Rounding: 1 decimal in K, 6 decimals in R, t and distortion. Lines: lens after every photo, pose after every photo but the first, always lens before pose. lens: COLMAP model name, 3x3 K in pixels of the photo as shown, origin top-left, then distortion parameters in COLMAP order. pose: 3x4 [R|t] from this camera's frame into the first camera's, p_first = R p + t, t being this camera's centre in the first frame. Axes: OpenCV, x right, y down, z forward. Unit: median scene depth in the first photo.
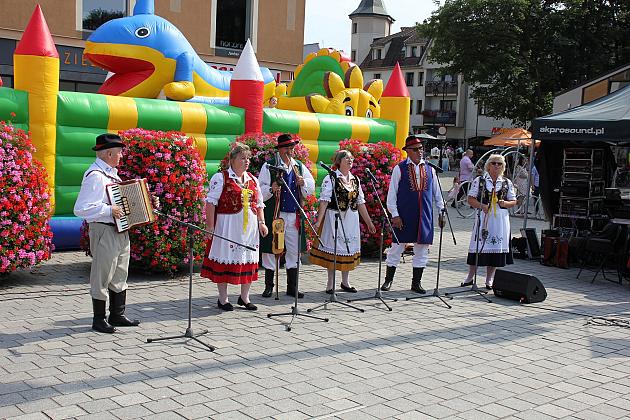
lens RADIAL K [[745.0, 0, 313.6], [0, 745.0, 208.0], [0, 0, 1]] dist [-0.006653, 0.000000]
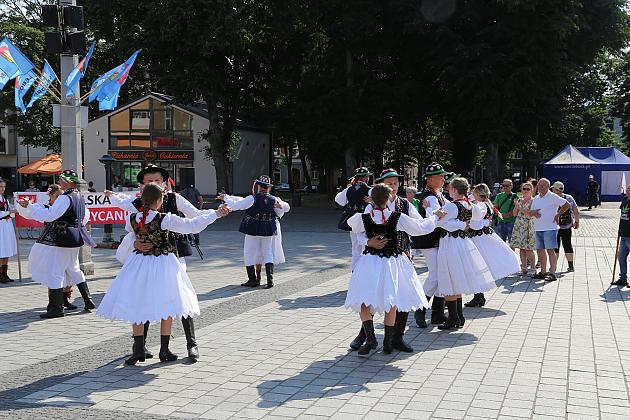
lens RADIAL K [[752.6, 0, 316.9], [0, 752.6, 207.6], [0, 0, 1]] dist [0.100288, 0.000000]
pose [[0.864976, -0.060408, 0.498164, 0.172854], [0.078308, 0.996815, -0.015094, 0.030491], [-0.495666, 0.052066, 0.866951, -0.270787]]
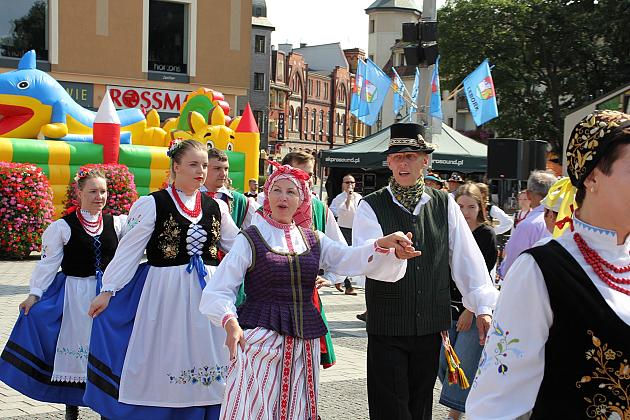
lens RADIAL K [[1101.8, 0, 314.9], [0, 1101.8, 212.6], [0, 0, 1]] dist [0.213789, 0.000000]
pose [[0.998117, -0.007017, -0.060938, 0.317468], [0.003746, 0.998554, -0.053618, 0.071168], [0.061226, 0.053289, 0.996700, -0.719062]]
